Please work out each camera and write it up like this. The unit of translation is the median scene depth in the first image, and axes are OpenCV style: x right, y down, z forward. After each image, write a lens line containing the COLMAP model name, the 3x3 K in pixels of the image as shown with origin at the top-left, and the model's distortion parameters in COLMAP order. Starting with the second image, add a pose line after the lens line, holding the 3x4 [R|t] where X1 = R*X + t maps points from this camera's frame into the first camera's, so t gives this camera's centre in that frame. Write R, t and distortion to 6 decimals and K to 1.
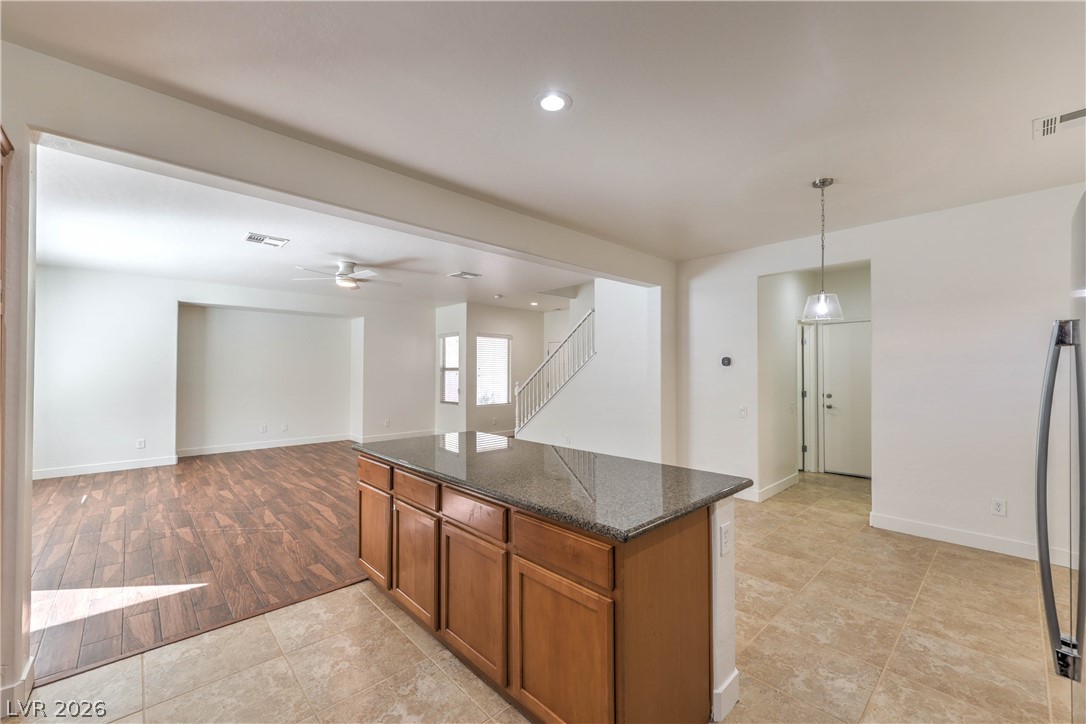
lens RADIAL K [[435.6, 0, 543.0], [0, 435.6, 362.0], [0, 0, 1]] dist [0.006067, -0.000082]
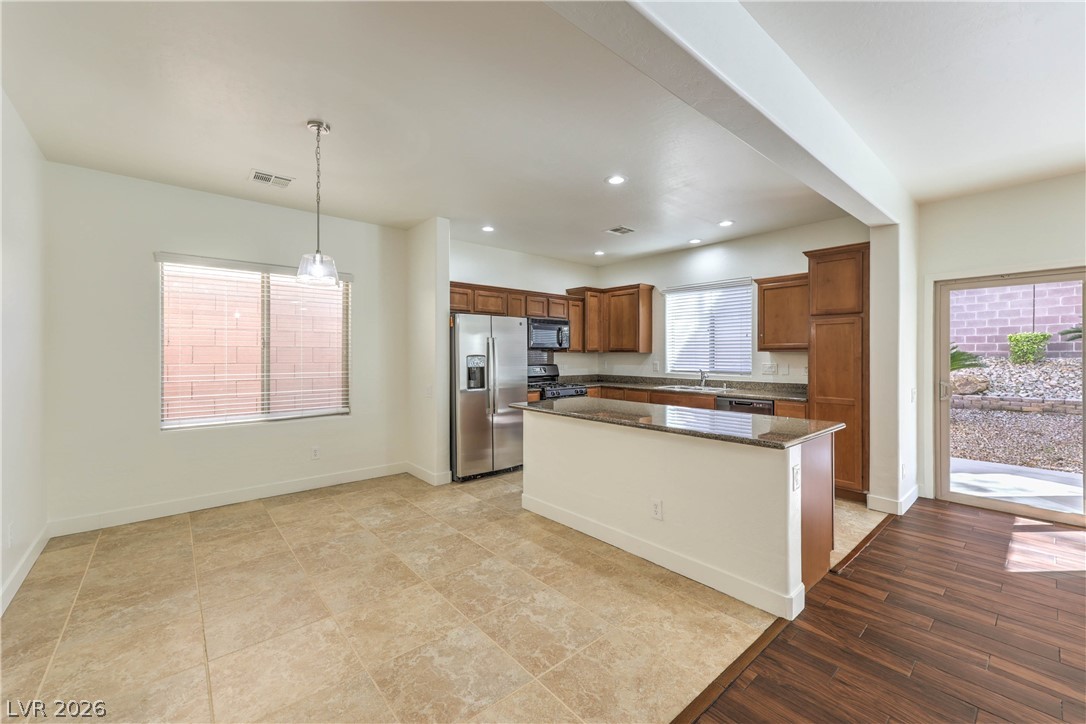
lens RADIAL K [[435.0, 0, 547.0], [0, 435.0, 355.7], [0, 0, 1]] dist [0.002465, -0.000097]
pose [[-0.999339, 0.000410, 0.036351, 0.141533], [-0.000339, 0.999788, -0.020598, 0.056033], [-0.036352, -0.020597, -0.999127, 1.693579]]
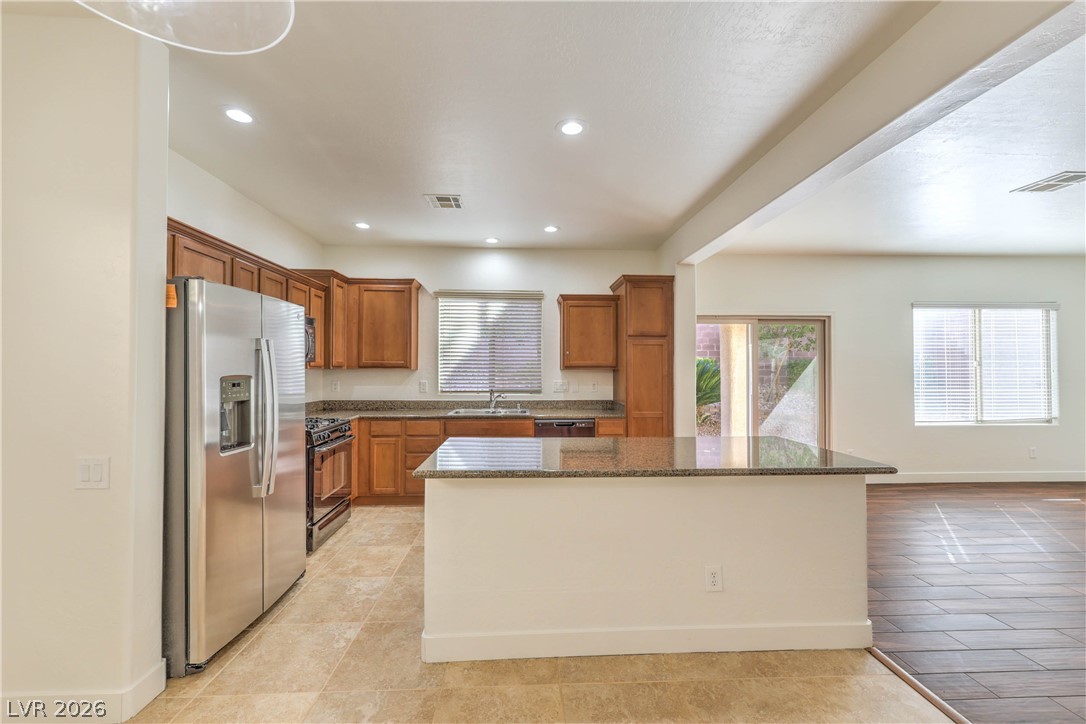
lens RADIAL K [[437.6, 0, 544.9], [0, 437.6, 364.6], [0, 0, 1]] dist [0.003284, 0.000387]
pose [[-0.647743, -0.009221, -0.761803, 0.602678], [0.015494, 0.999560, -0.025274, 0.032360], [0.761701, -0.028174, -0.647316, 1.095397]]
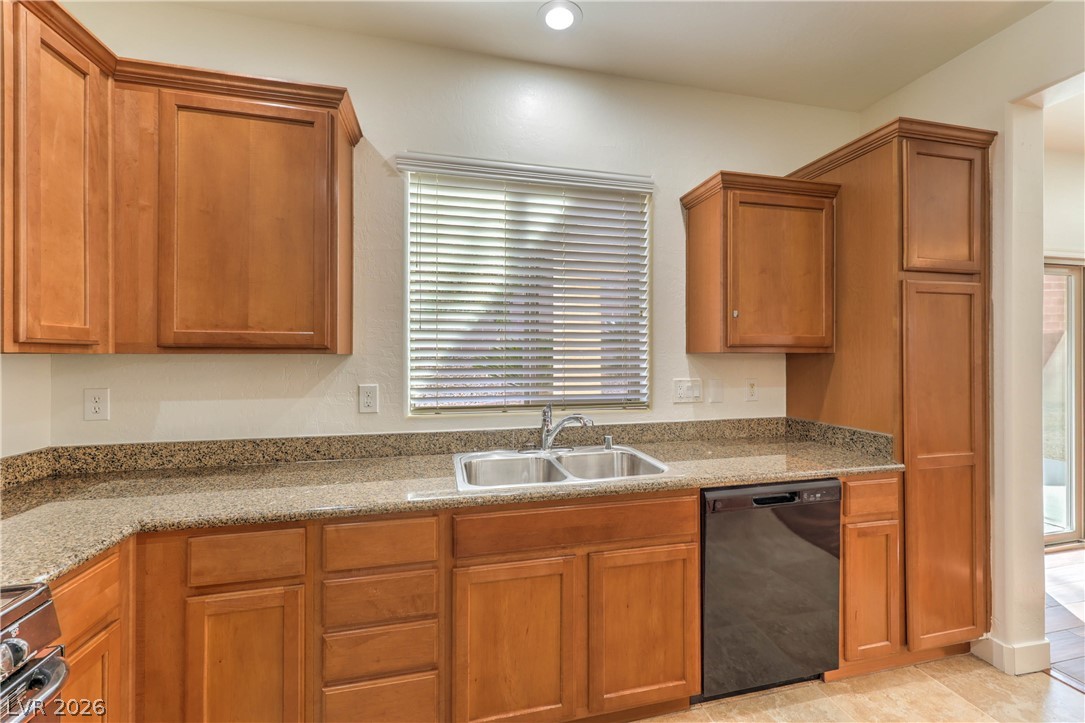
lens RADIAL K [[434.6, 0, 546.5], [0, 434.6, 355.2], [0, 0, 1]] dist [0.002465, -0.000097]
pose [[-0.496115, 0.001026, -0.868256, 0.122894], [0.021205, 0.999715, -0.010935, 0.017352], [0.867998, -0.023836, -0.495995, 0.315831]]
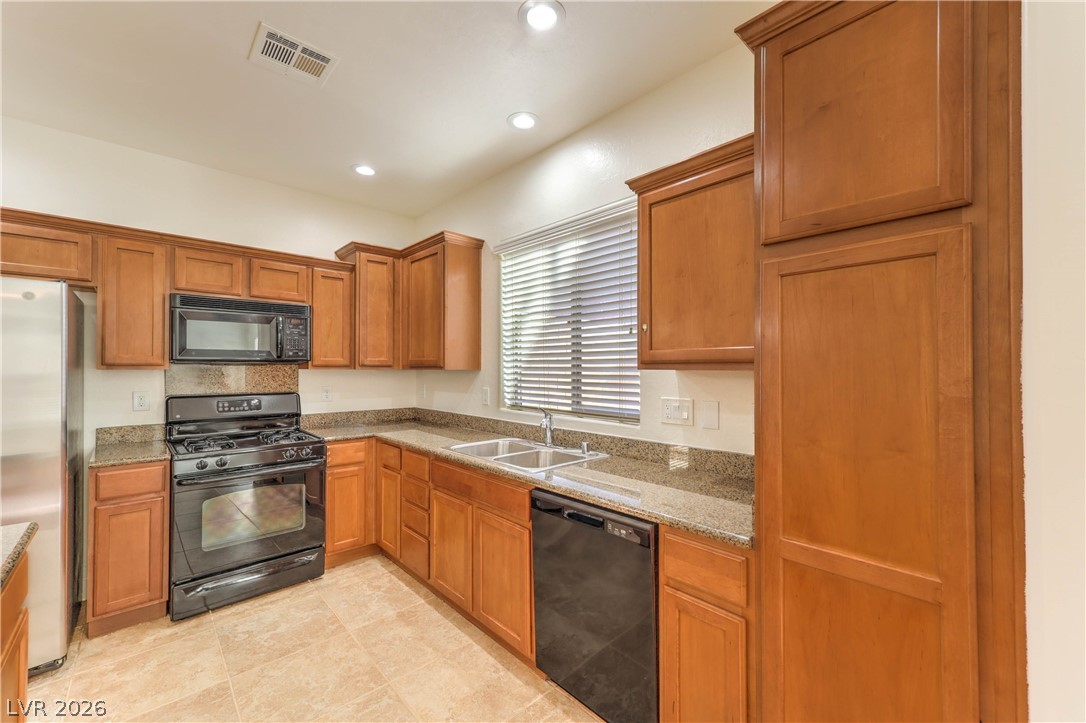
lens RADIAL K [[437.6, 0, 544.9], [0, 437.6, 364.1], [0, 0, 1]] dist [0.003284, 0.000387]
pose [[-0.999972, 0.000057, 0.007452, -0.387933], [-0.000184, 0.999477, -0.032338, 0.023249], [-0.007450, -0.032339, -0.999449, 0.785799]]
